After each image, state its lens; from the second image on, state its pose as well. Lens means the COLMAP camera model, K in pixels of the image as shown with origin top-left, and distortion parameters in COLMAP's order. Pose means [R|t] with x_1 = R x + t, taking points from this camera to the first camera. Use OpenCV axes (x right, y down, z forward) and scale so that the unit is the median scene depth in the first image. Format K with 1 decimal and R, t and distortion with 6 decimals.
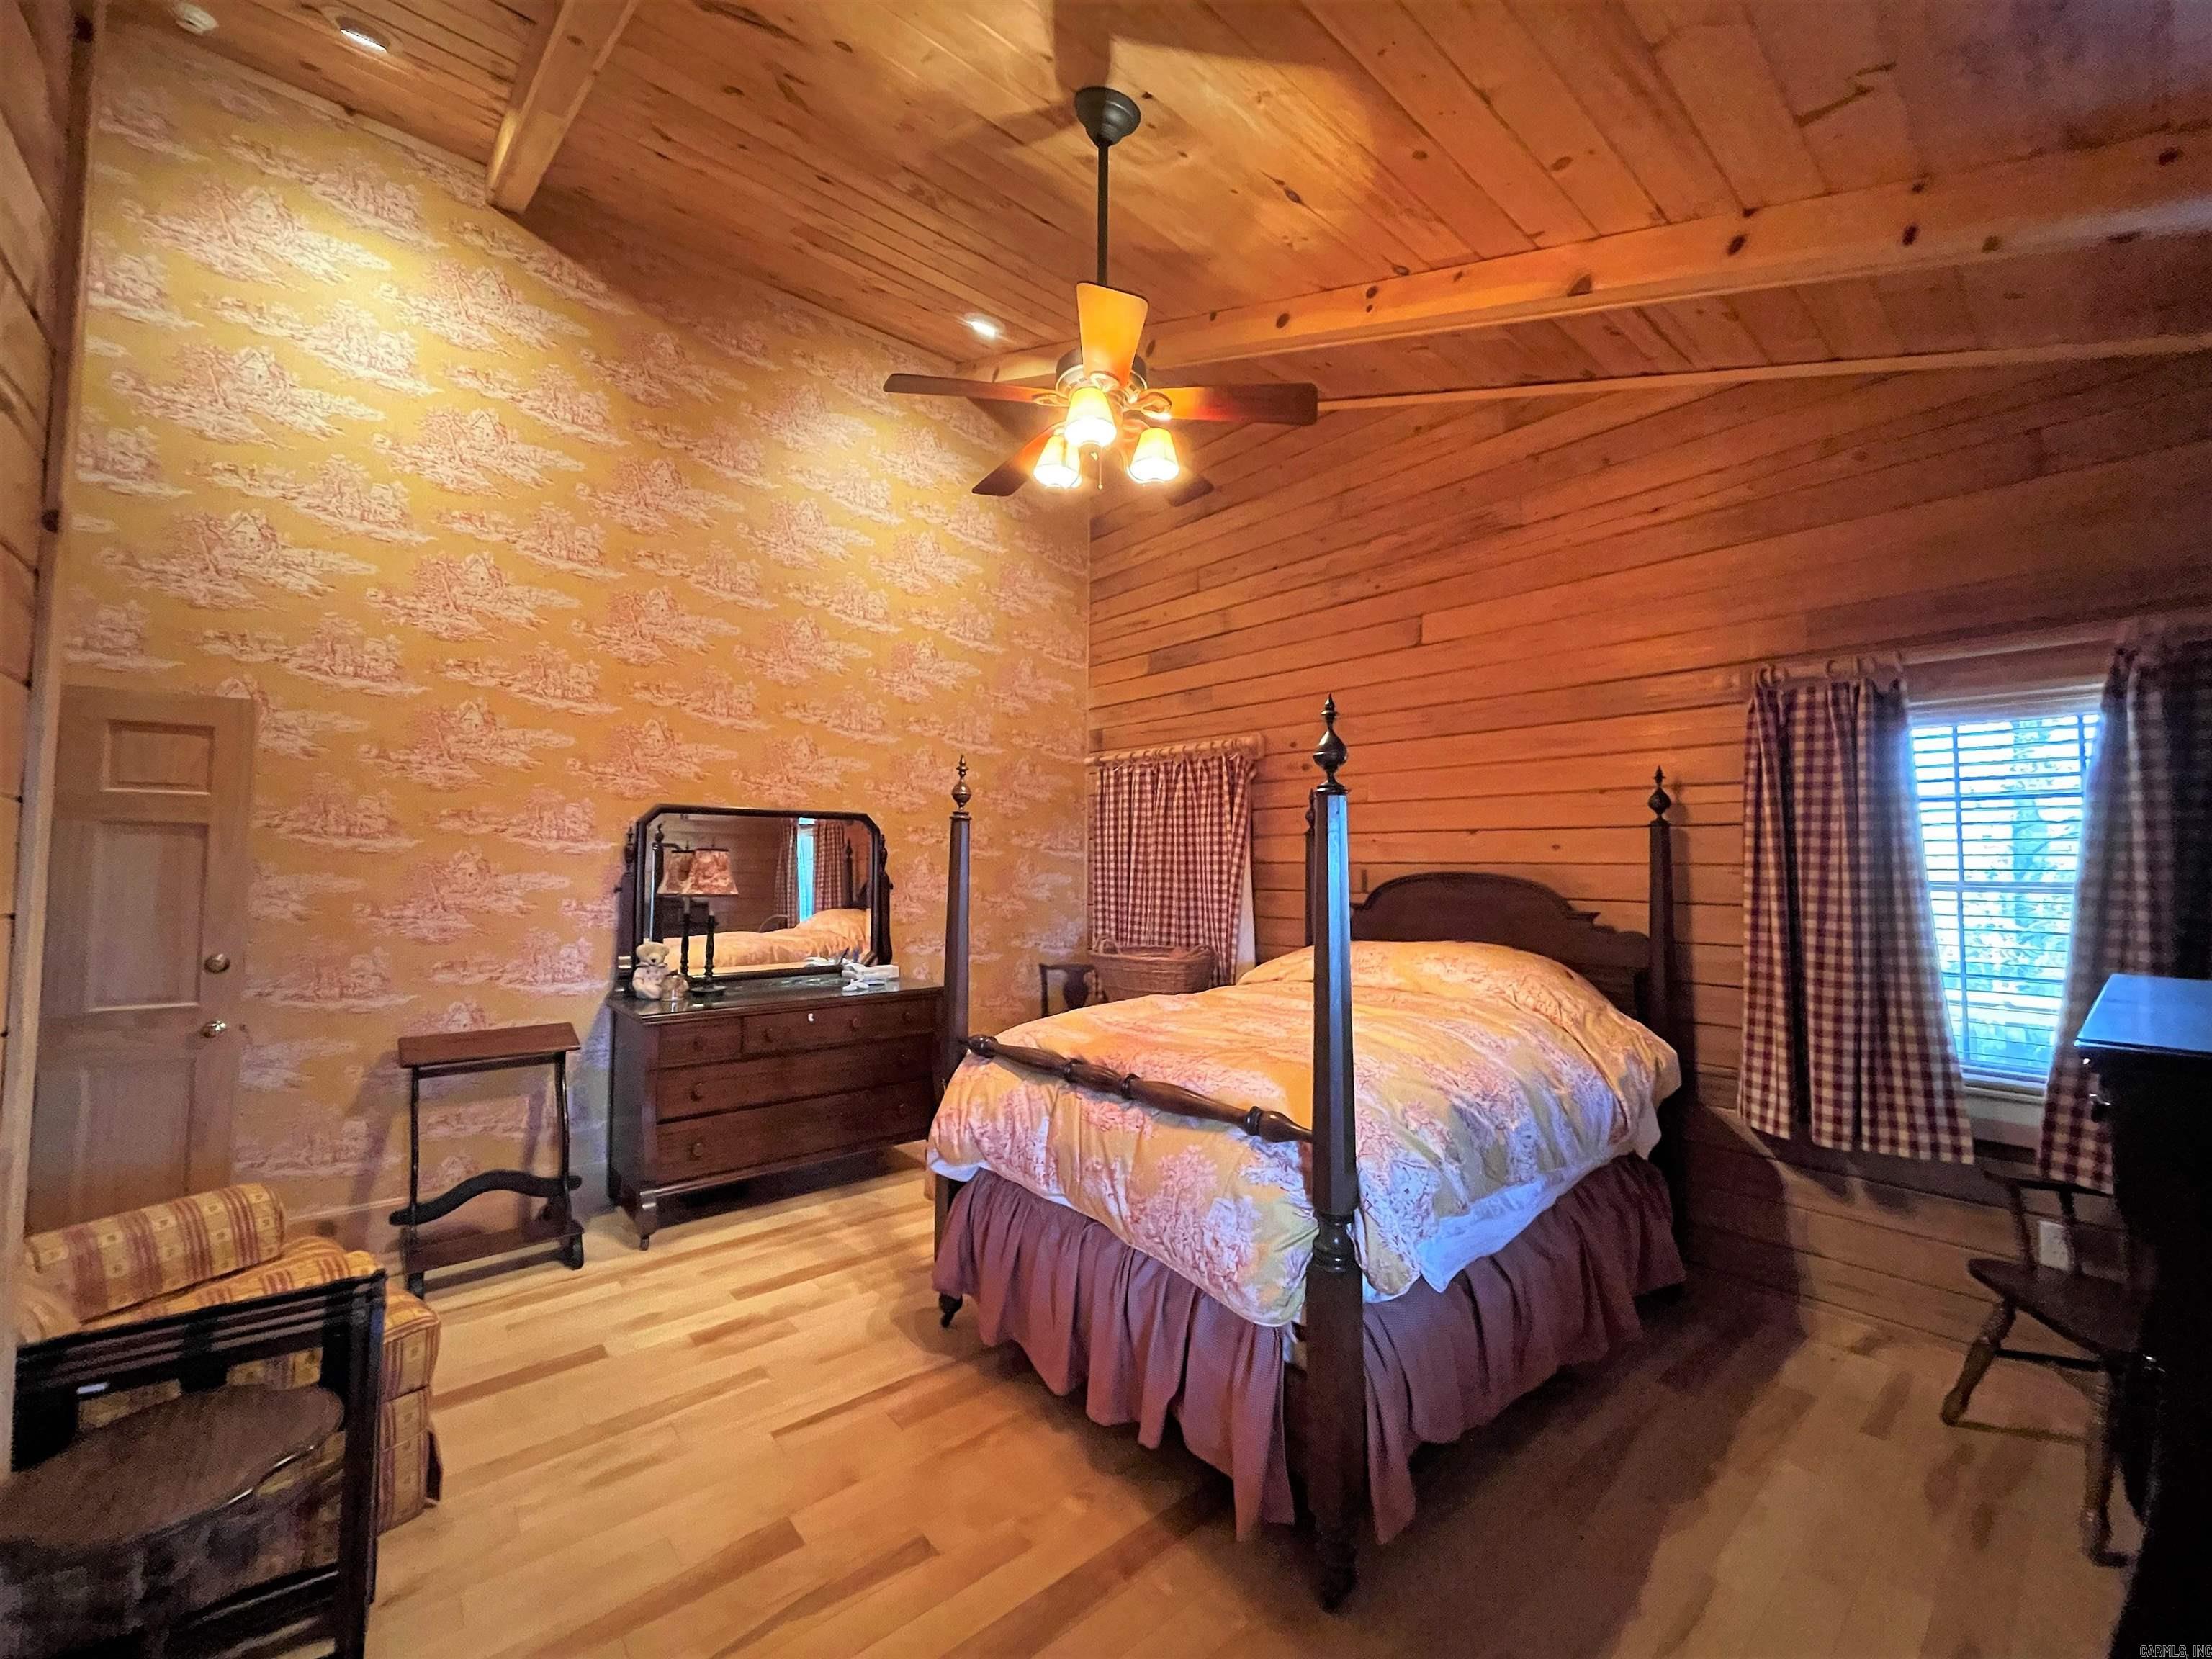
lens RADIAL K [[898.4, 0, 1102.0], [0, 898.4, 823.4], [0, 0, 1]] dist [-0.003494, 0.000120]
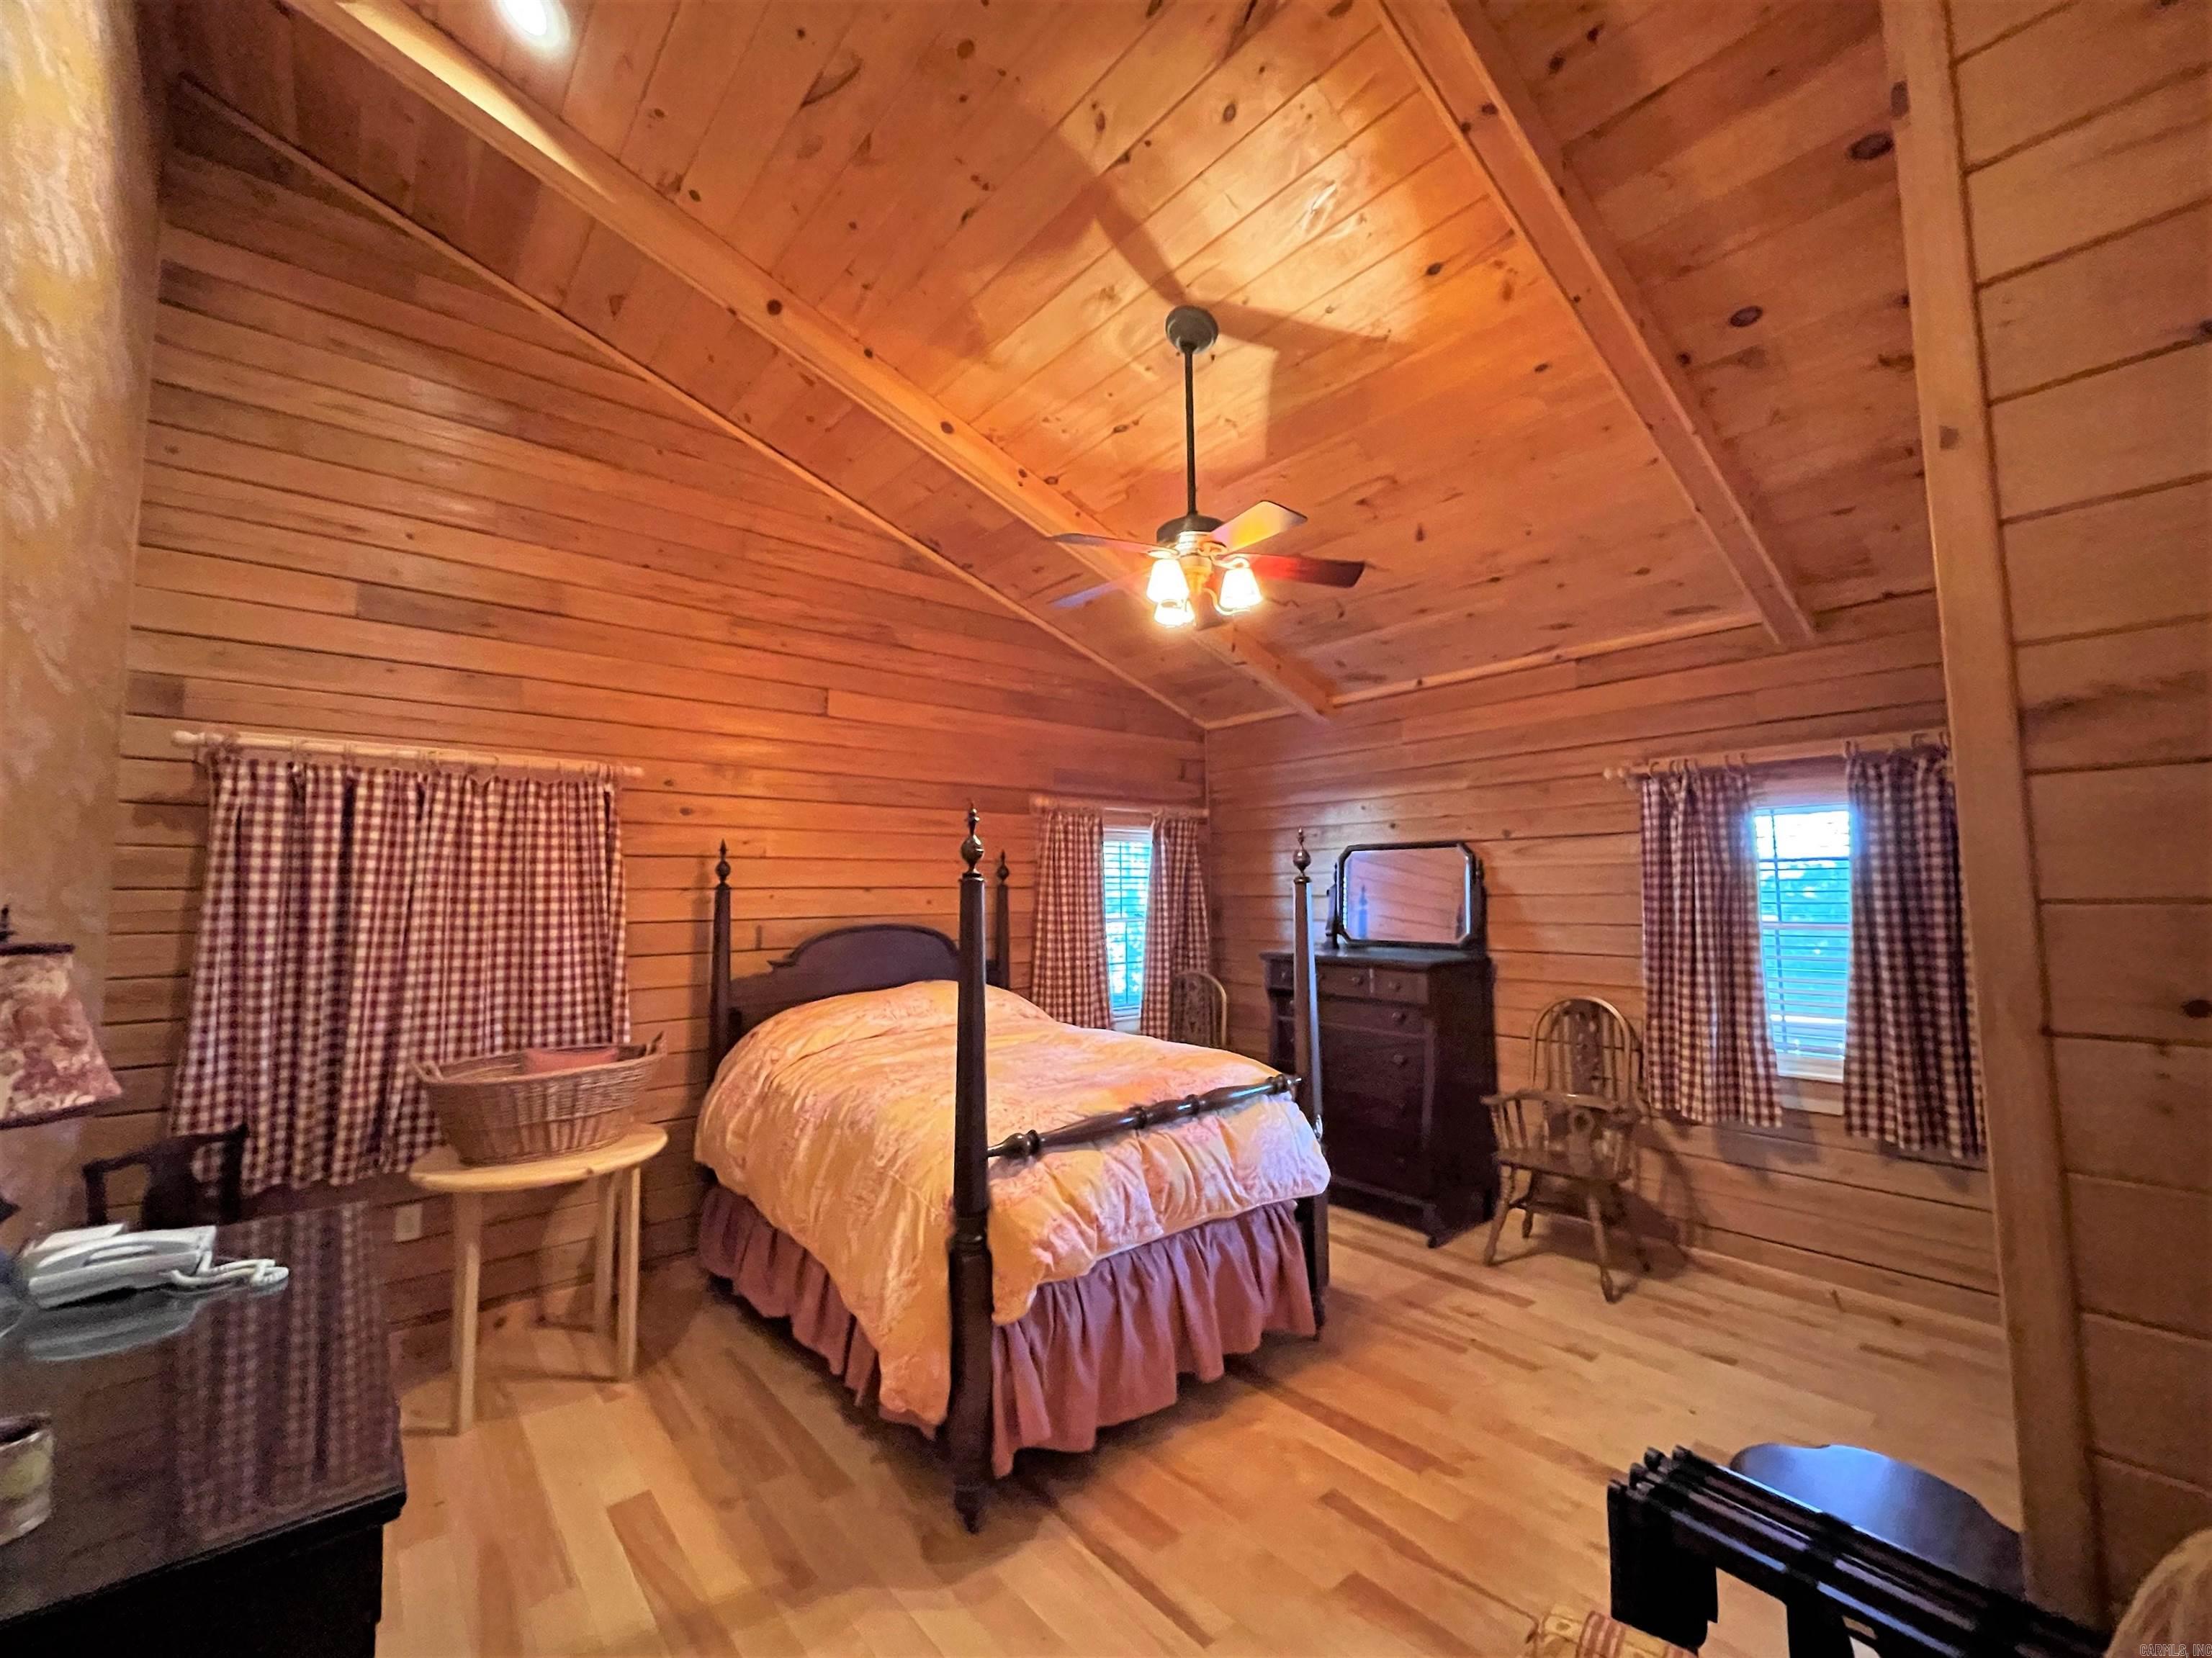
lens RADIAL K [[898.3, 0, 1102.3], [0, 898.3, 828.6], [0, 0, 1]] dist [-0.003494, 0.000120]
pose [[0.001159, 0.064734, 0.997902, -0.997254], [-0.035405, 0.997280, -0.064652, -0.005570], [-0.999372, -0.035255, 0.003448, 0.906347]]
